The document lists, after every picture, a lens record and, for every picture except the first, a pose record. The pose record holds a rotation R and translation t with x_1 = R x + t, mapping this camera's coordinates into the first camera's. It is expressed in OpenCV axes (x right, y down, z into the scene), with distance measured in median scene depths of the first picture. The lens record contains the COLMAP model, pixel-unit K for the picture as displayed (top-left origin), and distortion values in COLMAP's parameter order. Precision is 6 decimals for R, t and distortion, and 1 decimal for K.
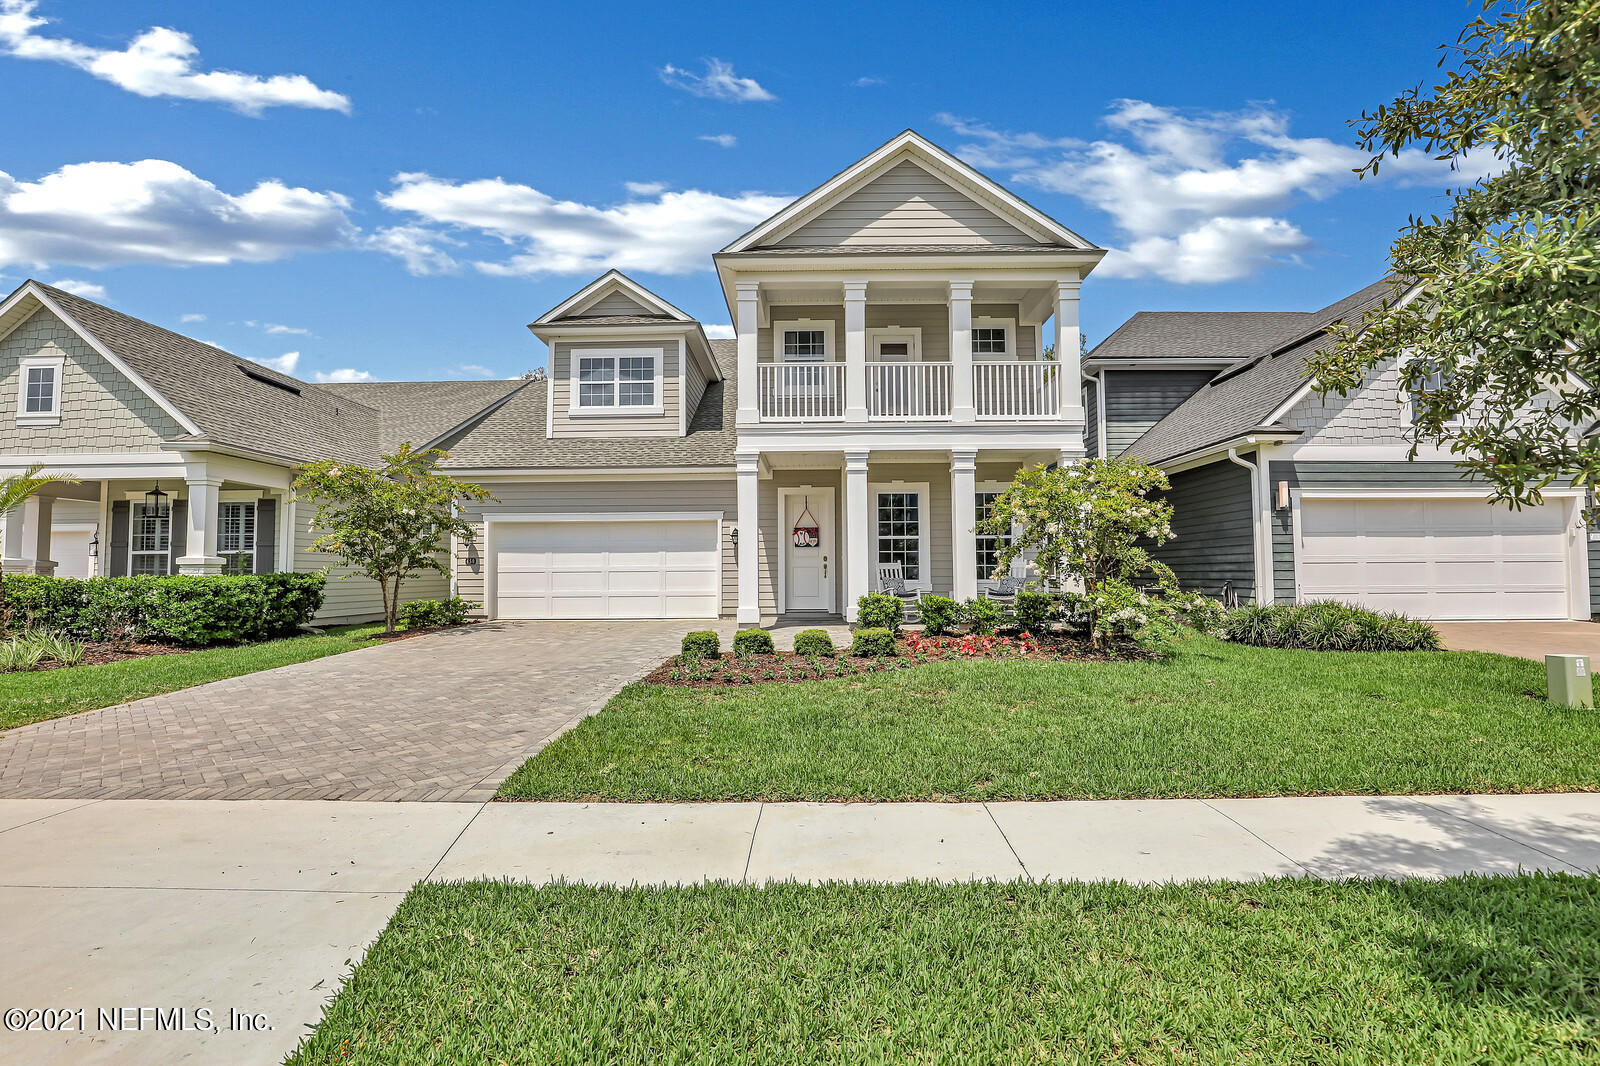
lens RADIAL K [[738.2, 0, 800.0], [0, 738.2, 533.0], [0, 0, 1]] dist [-0.027141, 0.000277]
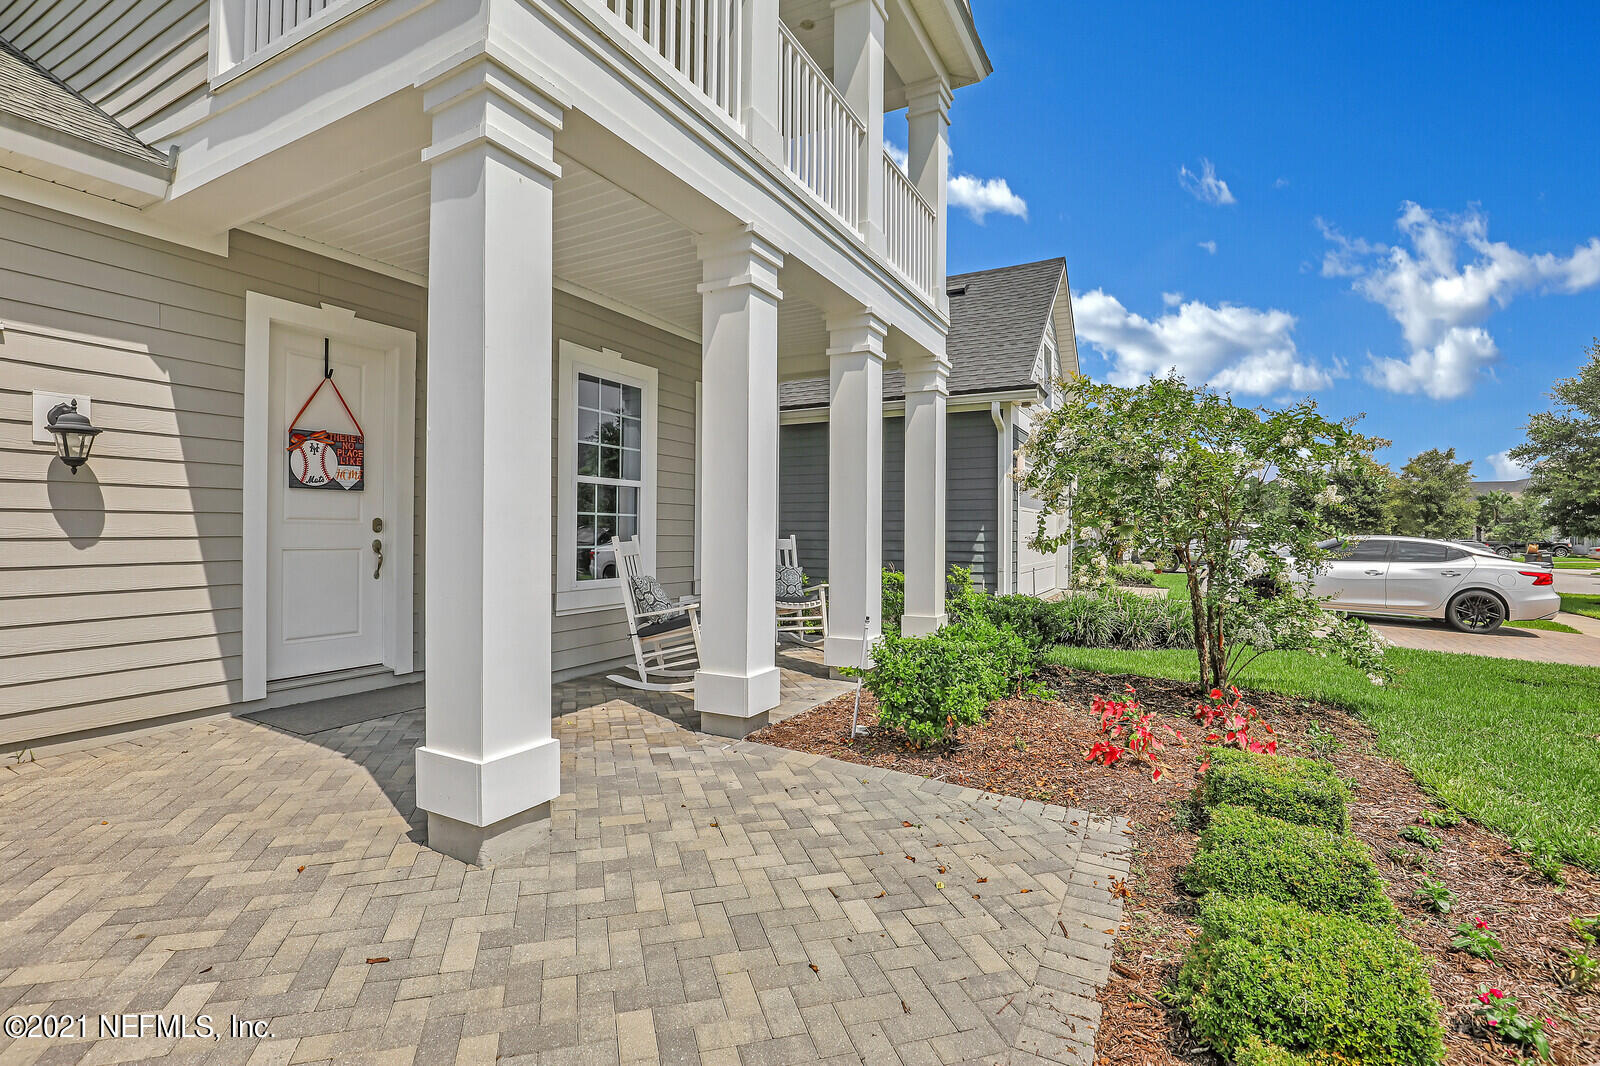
lens RADIAL K [[738.2, 0, 800.0], [0, 738.2, 533.0], [0, 0, 1]] dist [-0.027141, 0.000277]
pose [[0.468132, 0.008368, 0.883619, -0.221750], [-0.055530, 0.998257, 0.019965, 0.023798], [-0.881912, -0.058414, 0.467781, 0.777829]]
